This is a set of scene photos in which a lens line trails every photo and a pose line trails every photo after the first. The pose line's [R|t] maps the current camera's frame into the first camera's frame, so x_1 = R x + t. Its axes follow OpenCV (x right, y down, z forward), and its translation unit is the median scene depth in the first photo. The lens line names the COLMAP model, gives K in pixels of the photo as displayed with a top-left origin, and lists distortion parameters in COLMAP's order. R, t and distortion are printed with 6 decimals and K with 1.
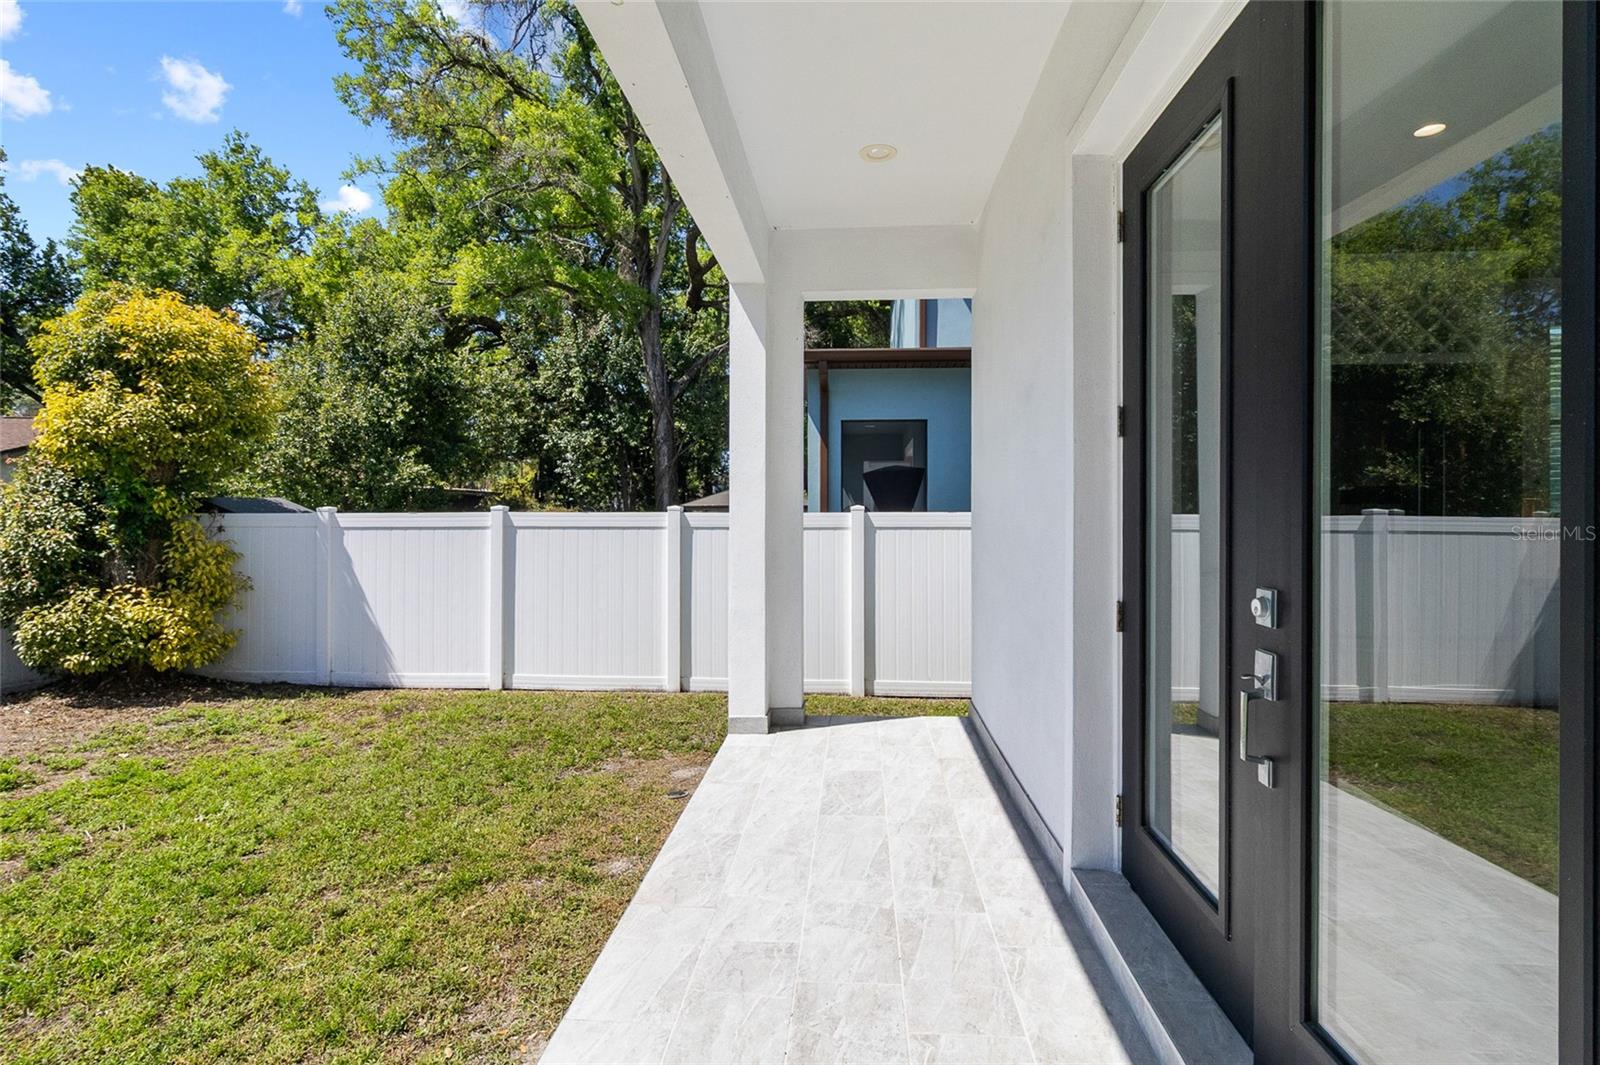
lens RADIAL K [[734.8, 0, 807.8], [0, 734.8, 499.1], [0, 0, 1]] dist [-0.001206, 0.000293]
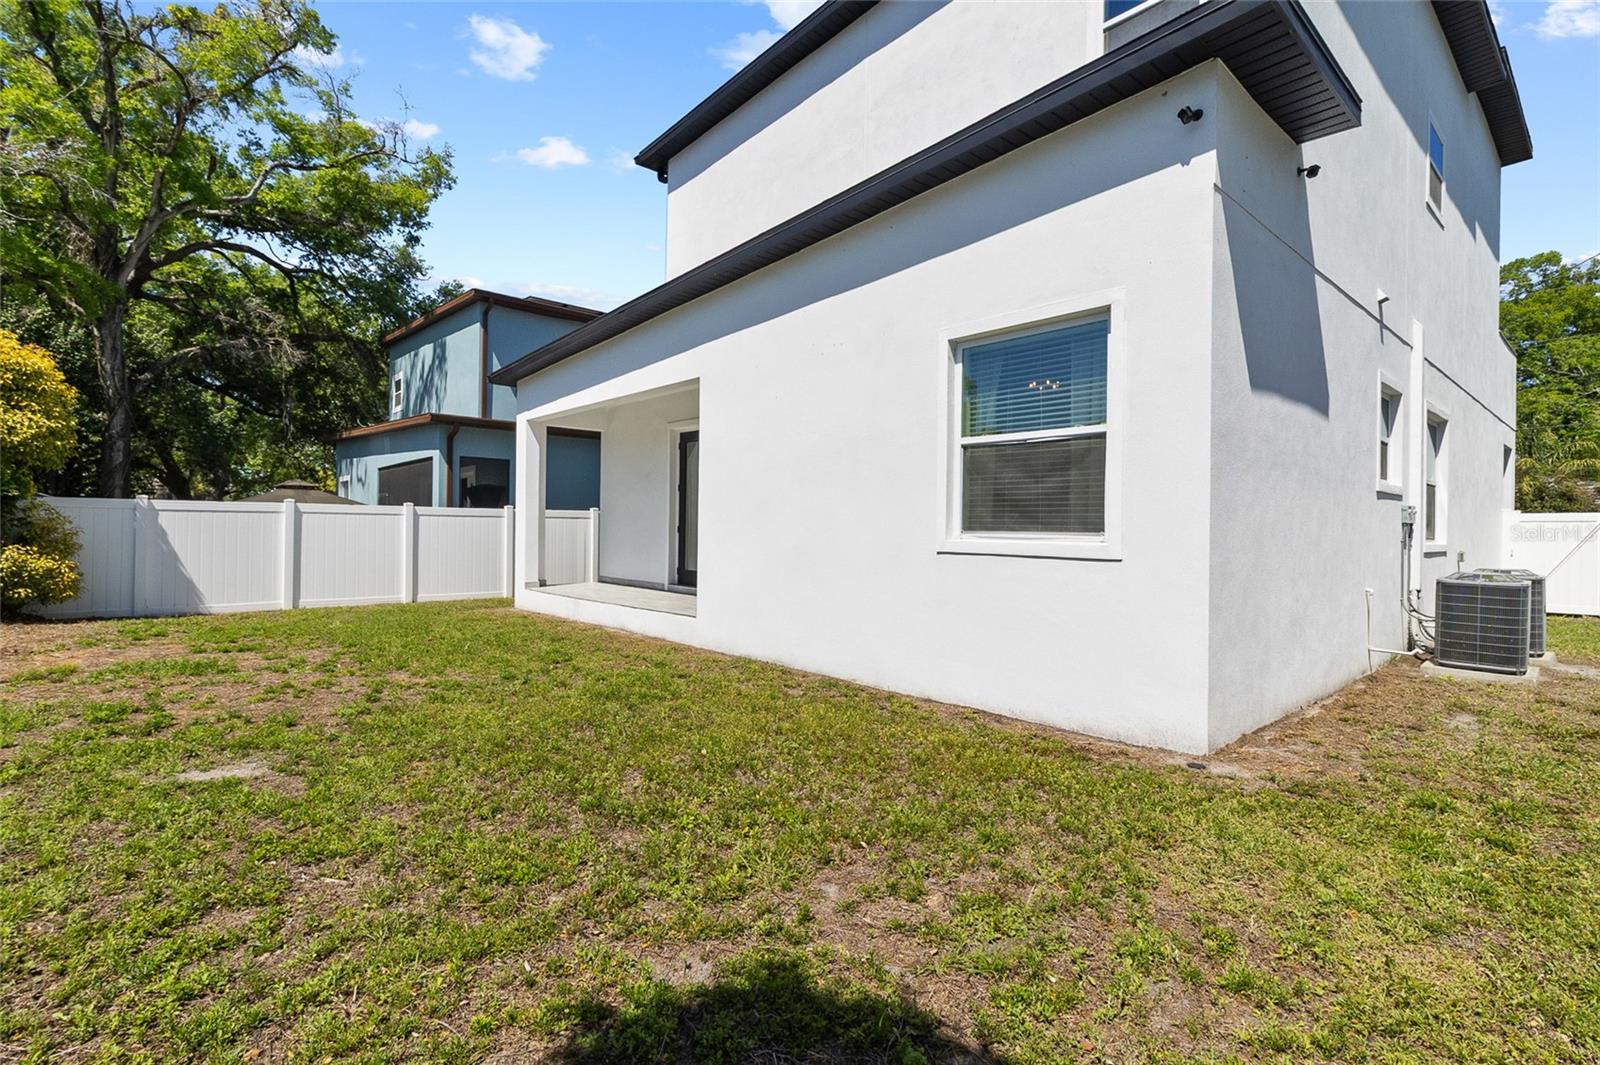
lens RADIAL K [[746.1, 0, 804.1], [0, 746.1, 512.1], [0, 0, 1]] dist [-0.000810, 0.000087]
pose [[0.694652, 0.023761, 0.718953, -0.815900], [-0.024076, 0.999662, -0.009776, 0.026705], [-0.718943, -0.010518, 0.694990, -0.985150]]
